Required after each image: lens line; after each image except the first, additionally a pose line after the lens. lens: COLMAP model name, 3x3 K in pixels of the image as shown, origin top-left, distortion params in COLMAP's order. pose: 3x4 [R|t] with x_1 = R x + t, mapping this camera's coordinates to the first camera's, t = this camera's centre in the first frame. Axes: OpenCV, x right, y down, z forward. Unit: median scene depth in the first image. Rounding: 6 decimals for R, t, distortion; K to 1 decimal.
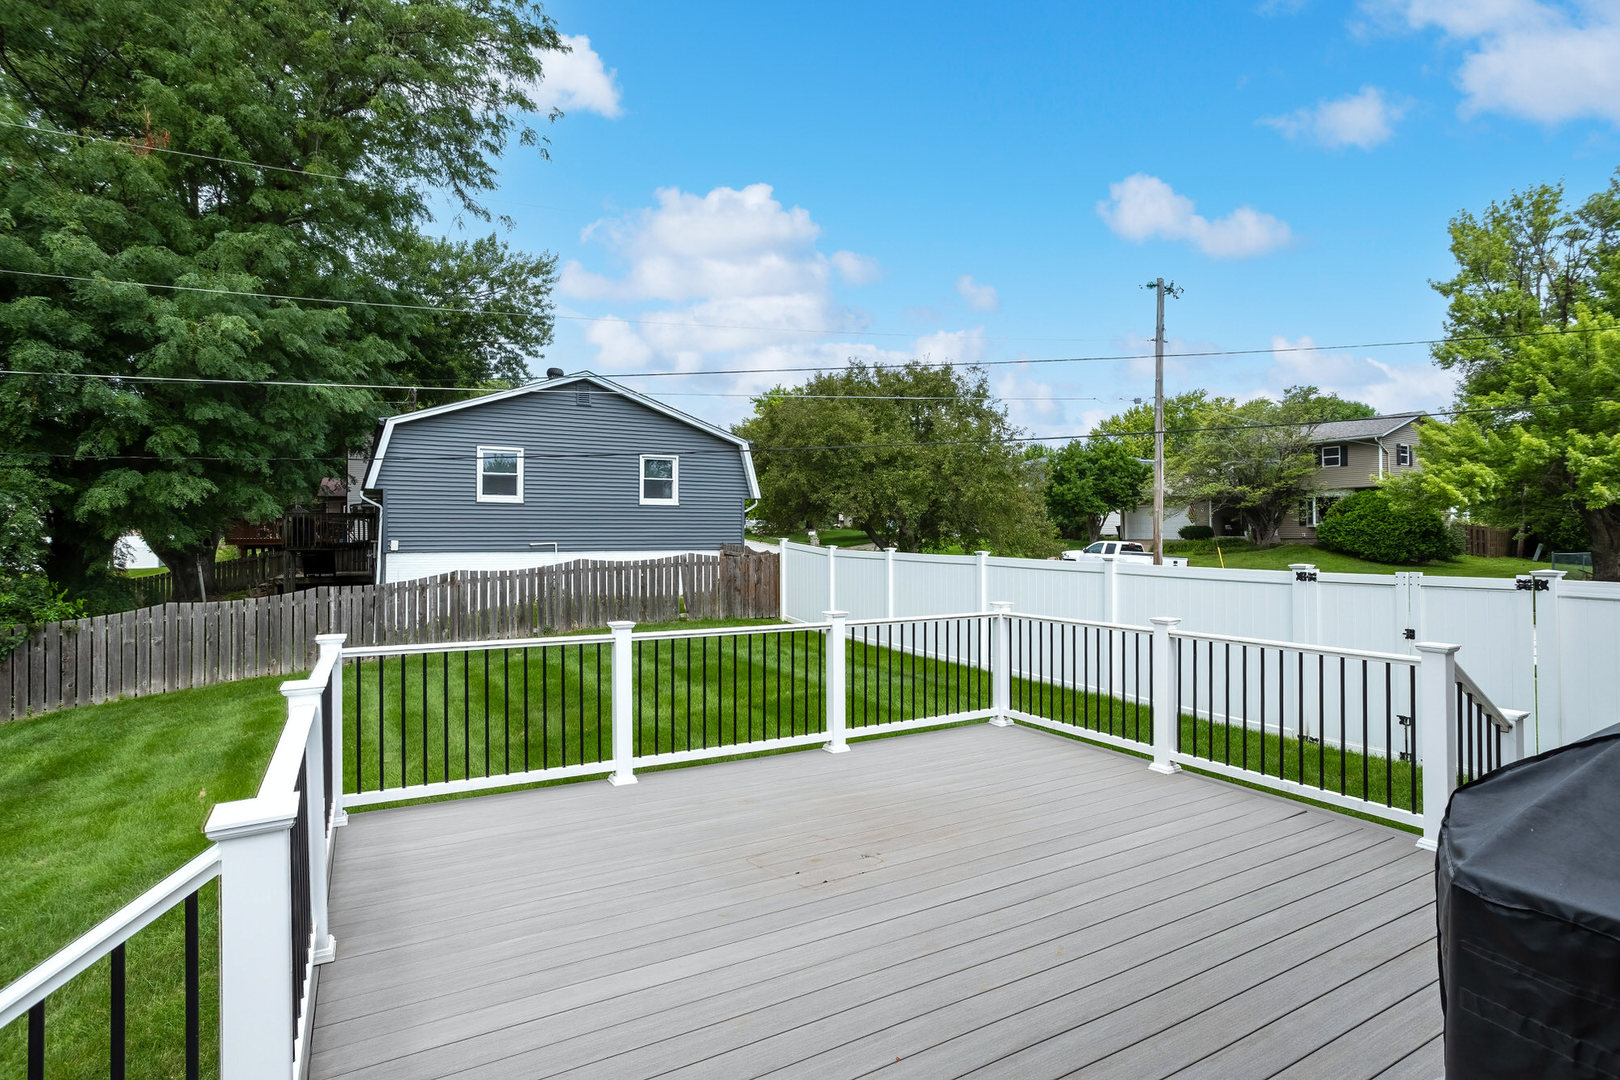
lens RADIAL K [[789.9, 0, 787.4], [0, 789.9, 516.3], [0, 0, 1]] dist [-0.024929, 0.003310]
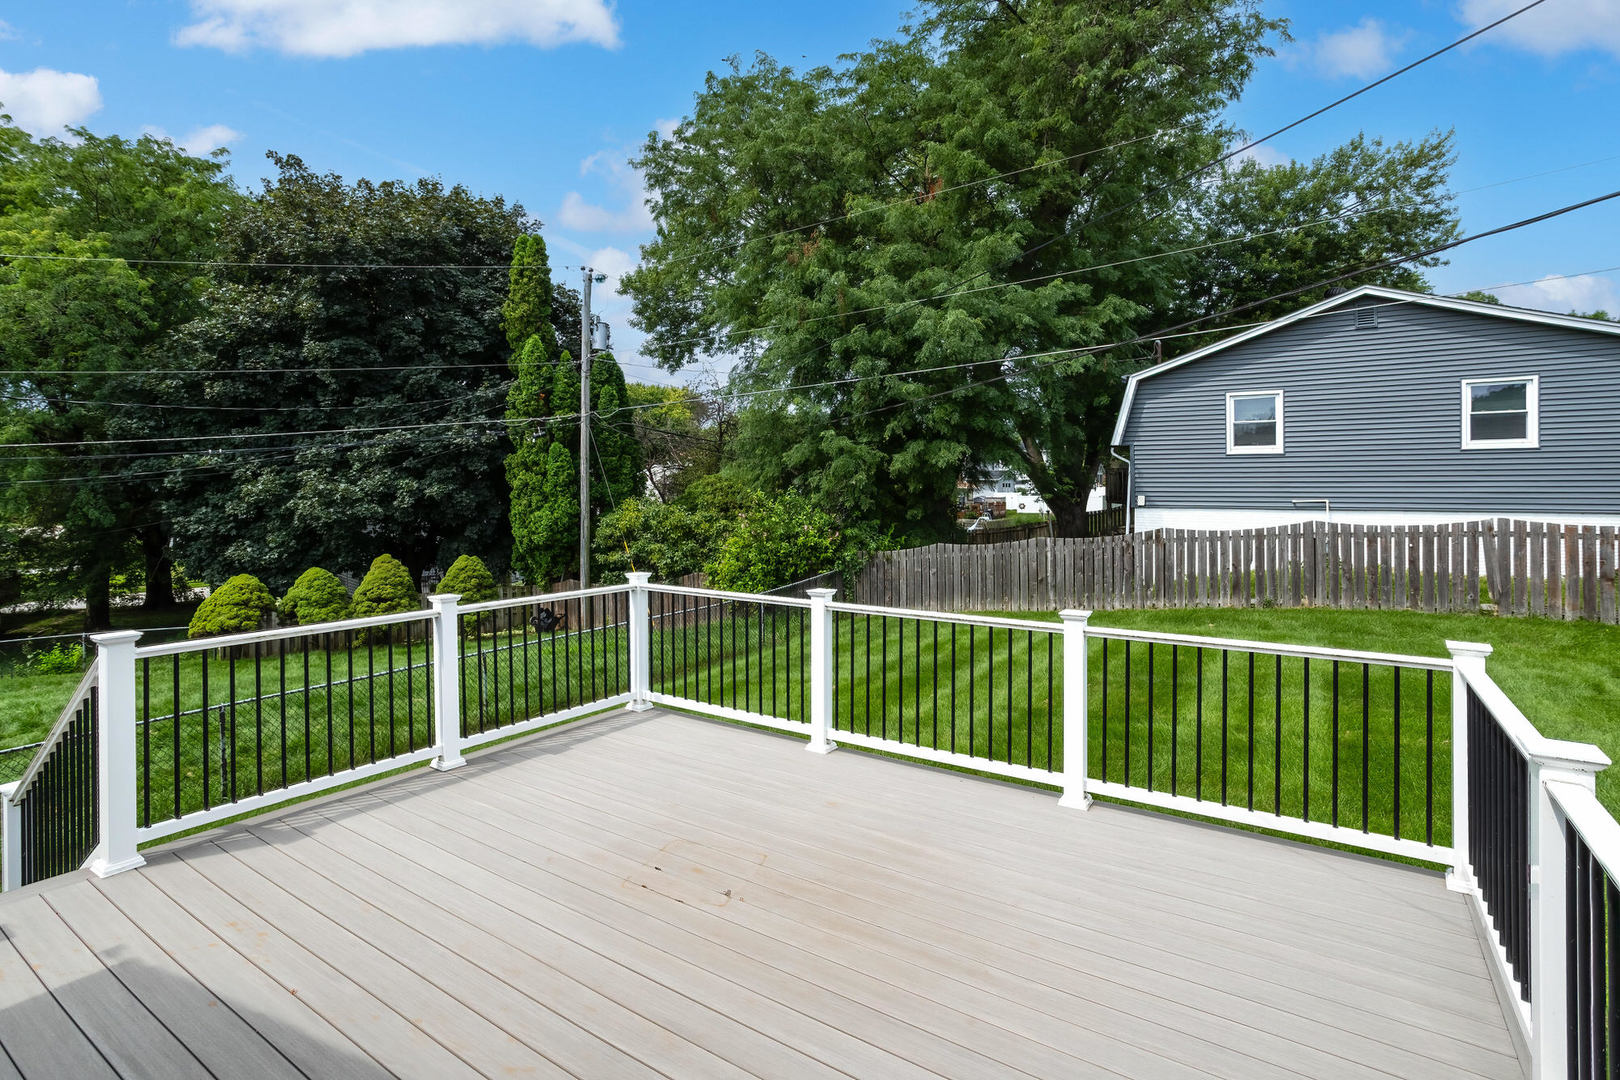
lens RADIAL K [[789.9, 0, 805.9], [0, 789.9, 473.7], [0, 0, 1]] dist [-0.024929, 0.003310]
pose [[0.471686, -0.012521, -0.881678, 0.217024], [0.020763, 0.999780, -0.003090, -0.003089], [0.881522, -0.016848, 0.471842, 0.167702]]
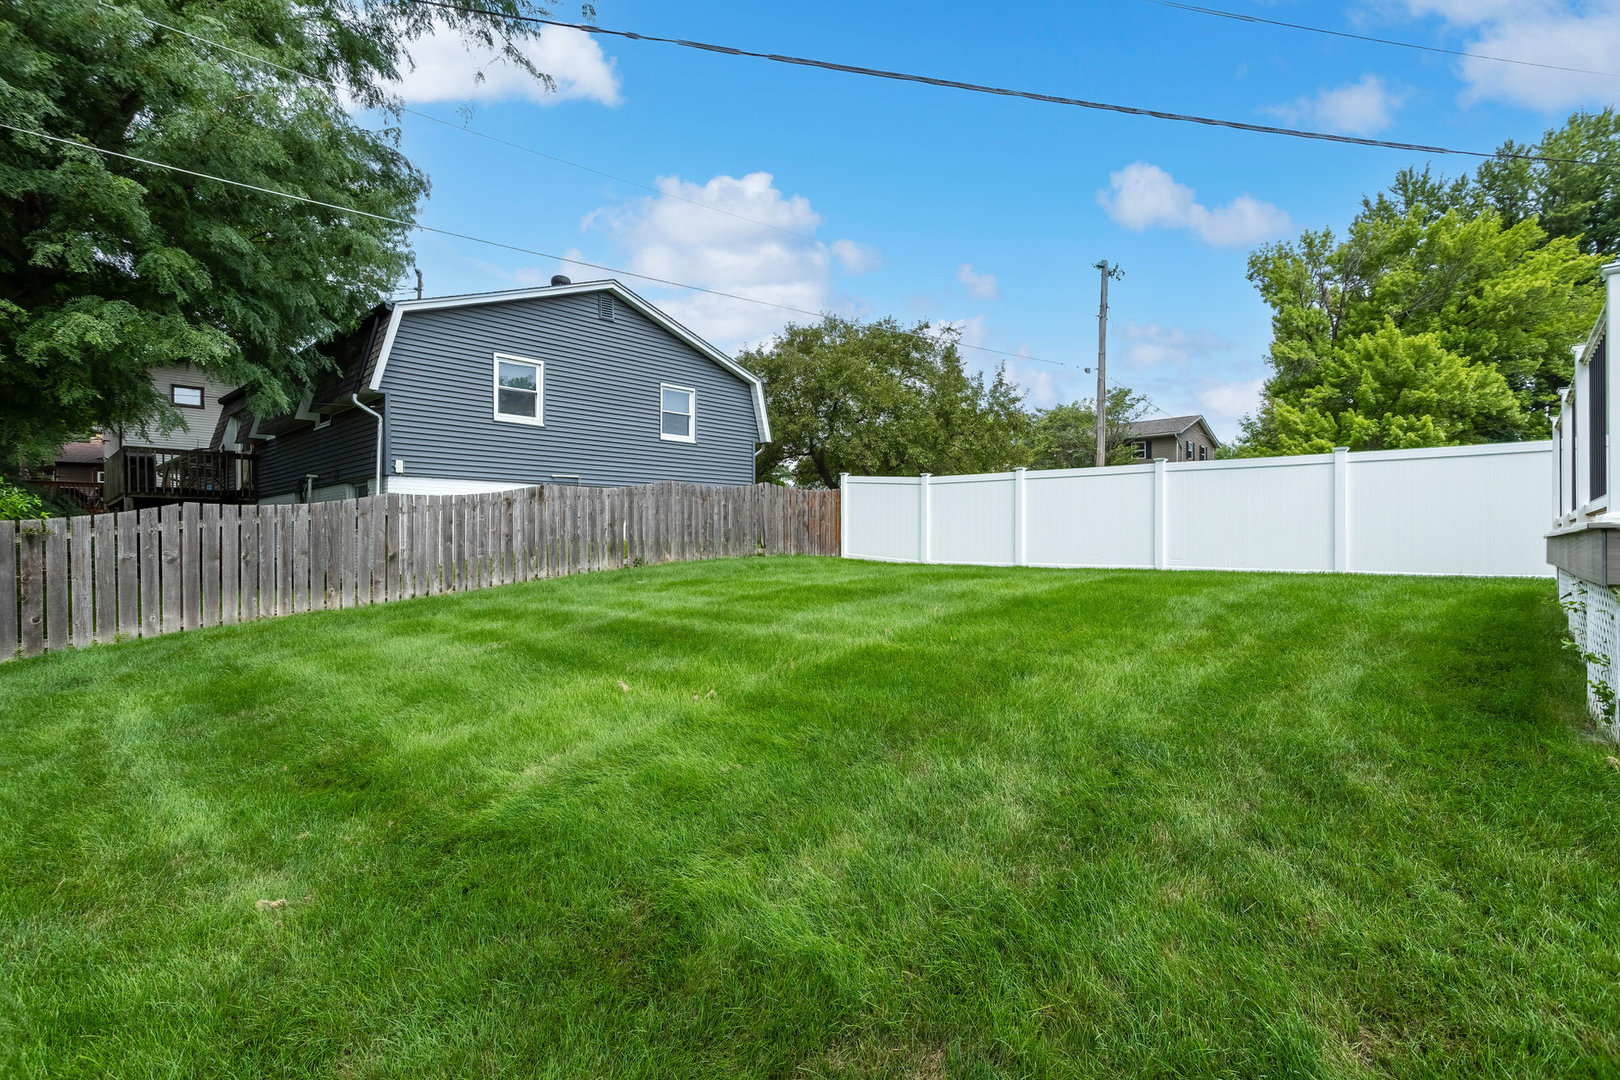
lens RADIAL K [[780.0, 0, 815.1], [0, 780.0, 554.7], [0, 0, 1]] dist [-0.001357, -0.000256]
pose [[0.941373, -0.007607, 0.337283, -0.432162], [-0.004622, 0.999361, 0.035441, 0.111915], [-0.337337, -0.034922, 0.940736, 0.140894]]
